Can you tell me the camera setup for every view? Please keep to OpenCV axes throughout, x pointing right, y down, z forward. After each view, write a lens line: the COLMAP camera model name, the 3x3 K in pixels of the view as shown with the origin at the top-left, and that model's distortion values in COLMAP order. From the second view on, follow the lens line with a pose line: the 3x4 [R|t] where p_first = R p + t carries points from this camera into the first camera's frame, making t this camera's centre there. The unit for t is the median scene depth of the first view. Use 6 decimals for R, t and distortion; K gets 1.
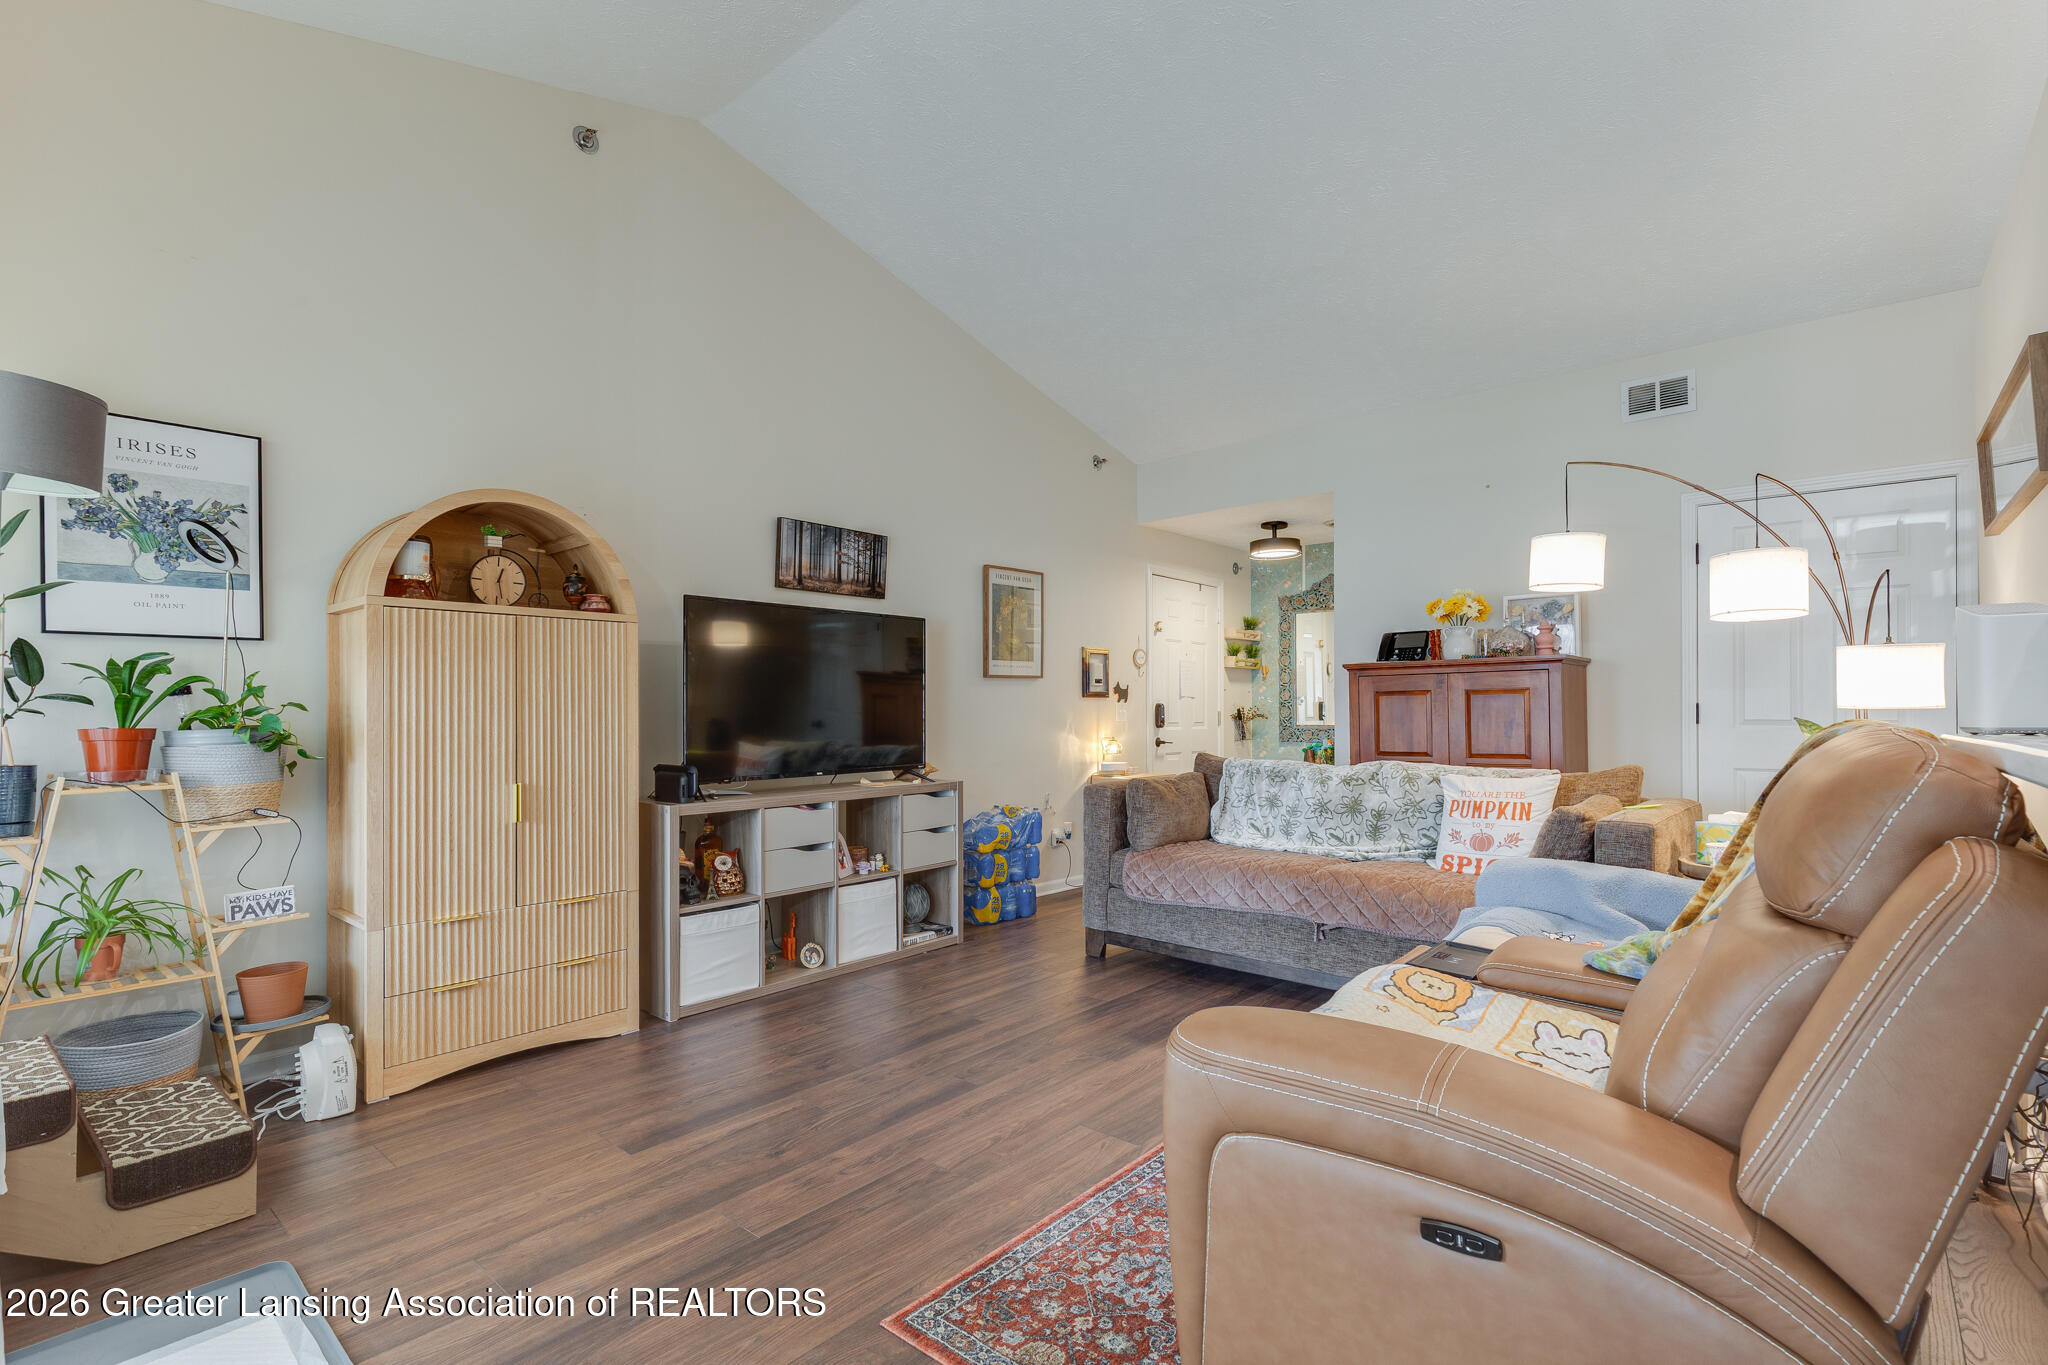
lens RADIAL K [[924.6, 0, 1043.6], [0, 924.6, 693.7], [0, 0, 1]] dist [-0.000953, -0.000115]
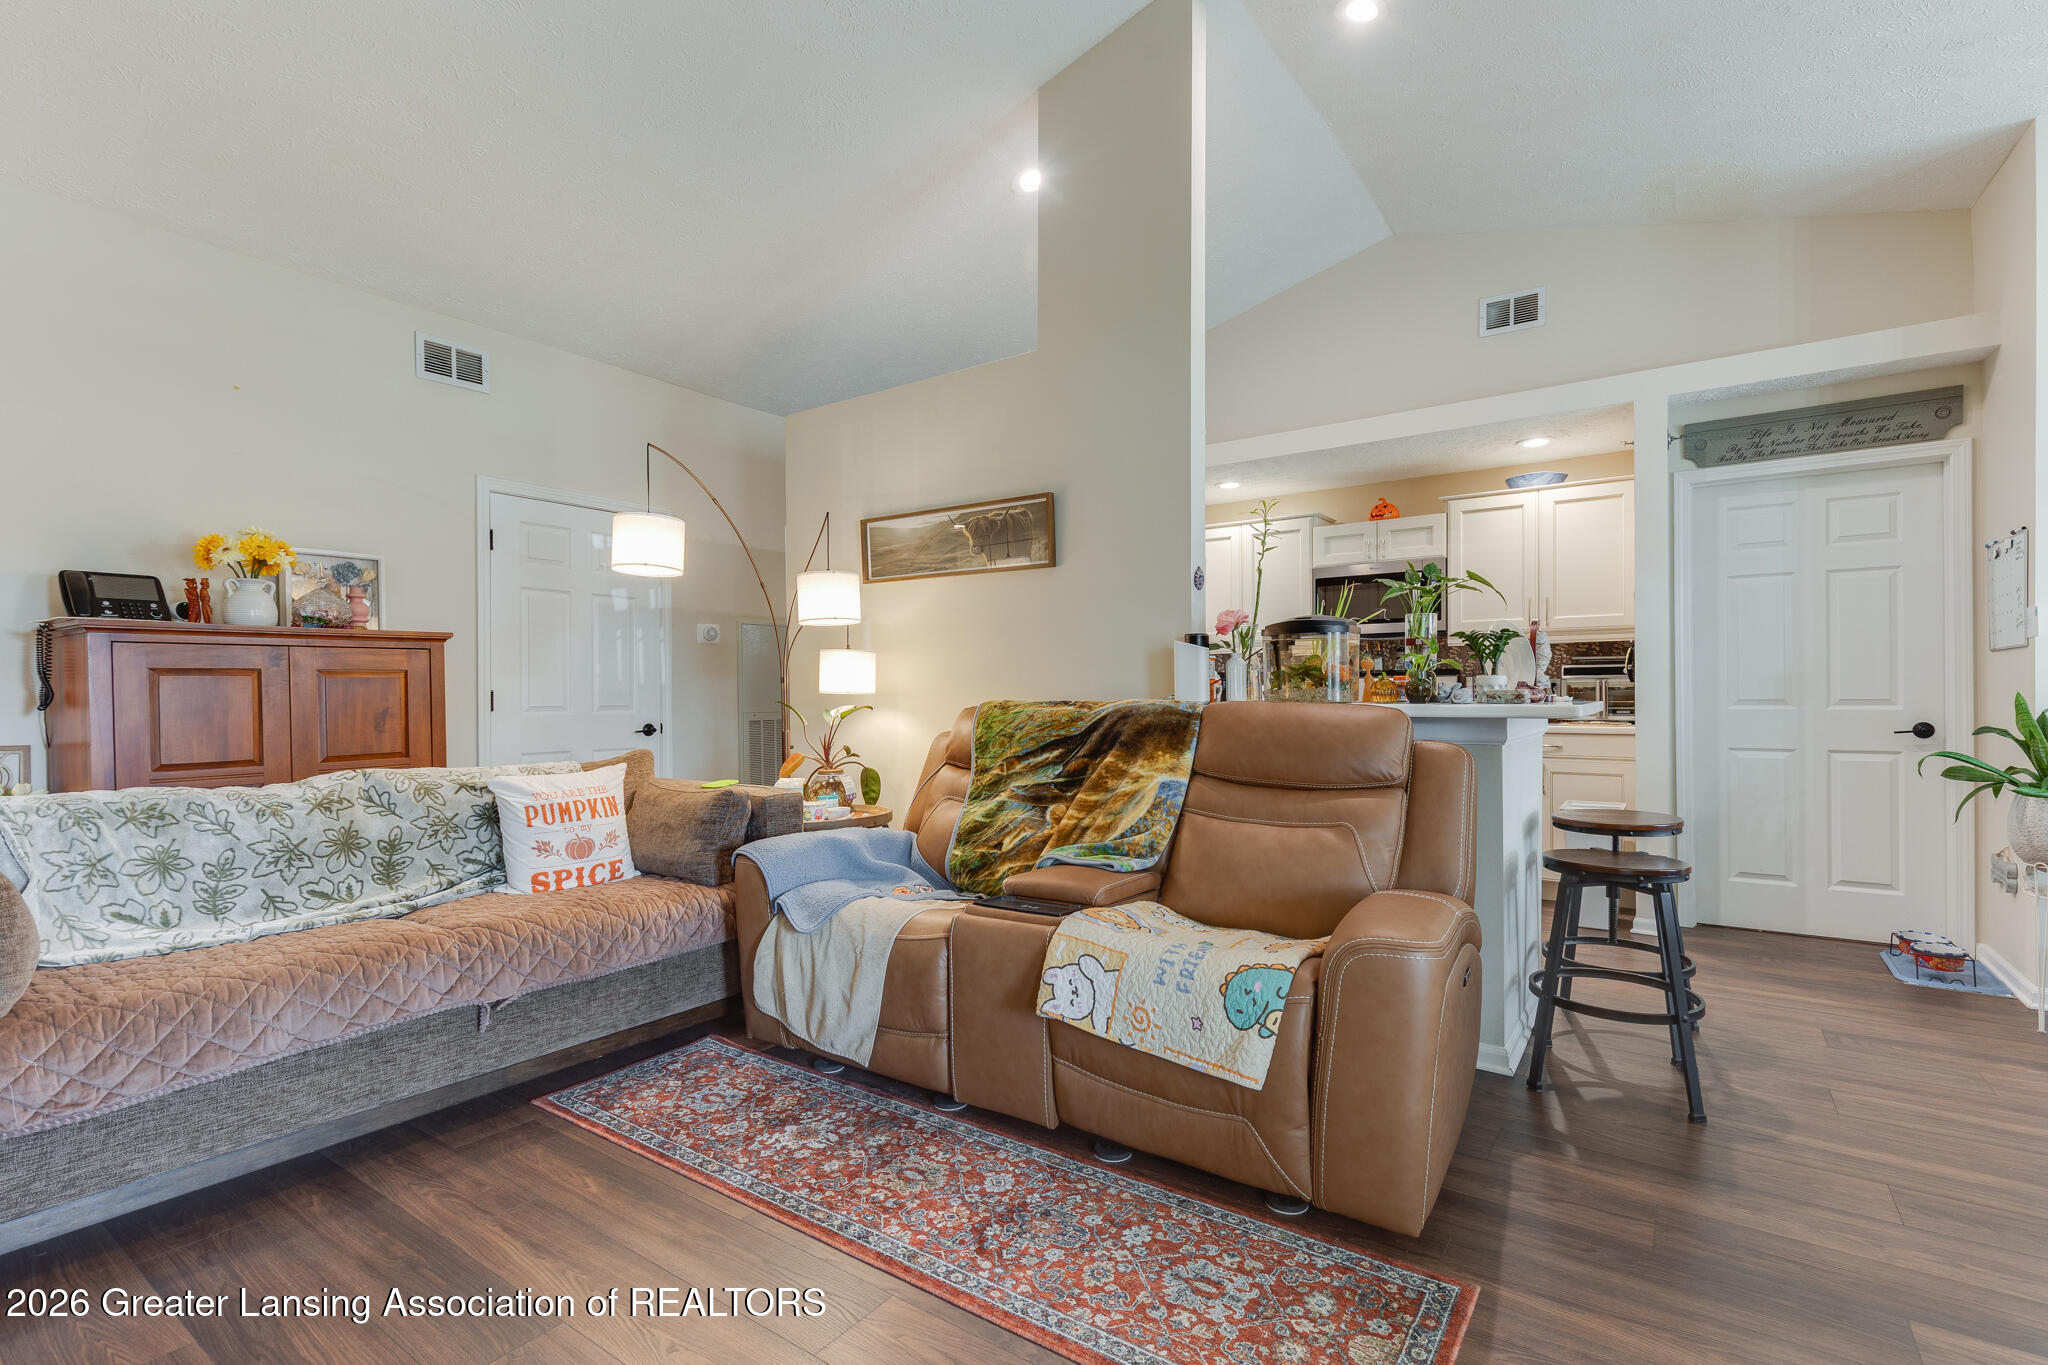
lens RADIAL K [[924.6, 0, 1043.6], [0, 924.6, 693.7], [0, 0, 1]] dist [-0.000953, -0.000115]
pose [[-0.076443, 0.001934, 0.997072, -0.380365], [-0.011506, 0.999930, -0.002821, 0.011885], [-0.997008, -0.011688, -0.076416, 0.571829]]
